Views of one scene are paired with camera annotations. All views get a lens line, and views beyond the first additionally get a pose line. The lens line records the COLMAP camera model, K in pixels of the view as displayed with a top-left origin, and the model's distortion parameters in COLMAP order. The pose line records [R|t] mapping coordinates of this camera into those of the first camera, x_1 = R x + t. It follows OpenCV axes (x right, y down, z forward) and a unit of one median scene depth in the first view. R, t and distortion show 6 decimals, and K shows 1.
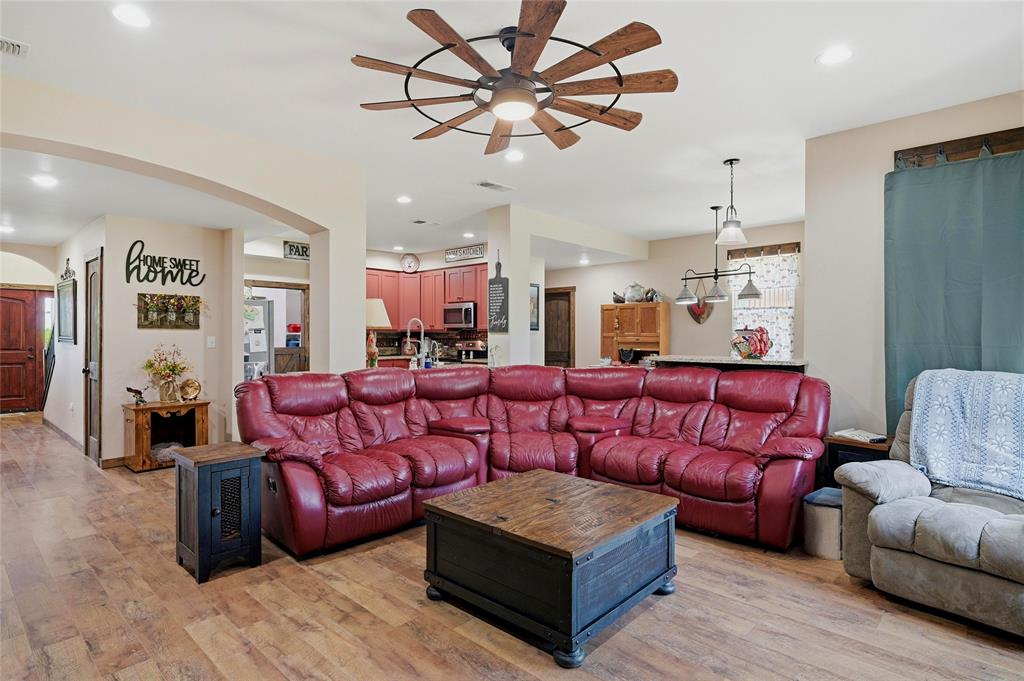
lens RADIAL K [[543.6, 0, 511.8], [0, 543.6, 340.0], [0, 0, 1]] dist [-0.005918, -0.000449]
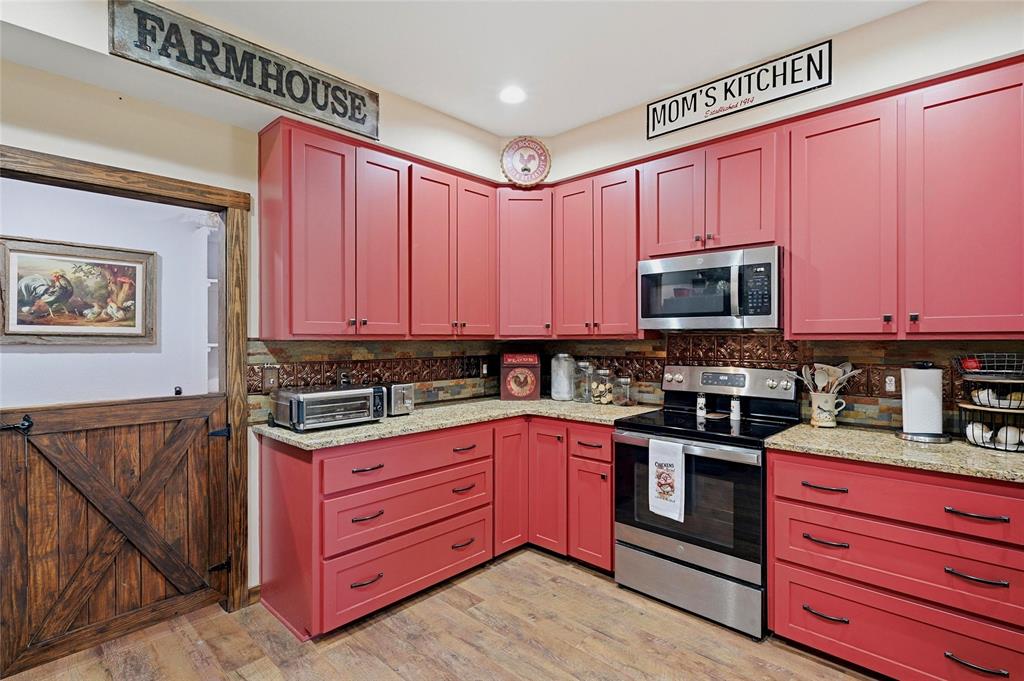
lens RADIAL K [[497.6, 0, 511.4], [0, 497.6, 337.8], [0, 0, 1]] dist [-0.000561, 0.000026]
pose [[0.999978, -0.004926, -0.004391, -0.205085], [0.004911, 0.999982, -0.003536, -0.016268], [0.004409, 0.003514, 0.999984, 0.676309]]
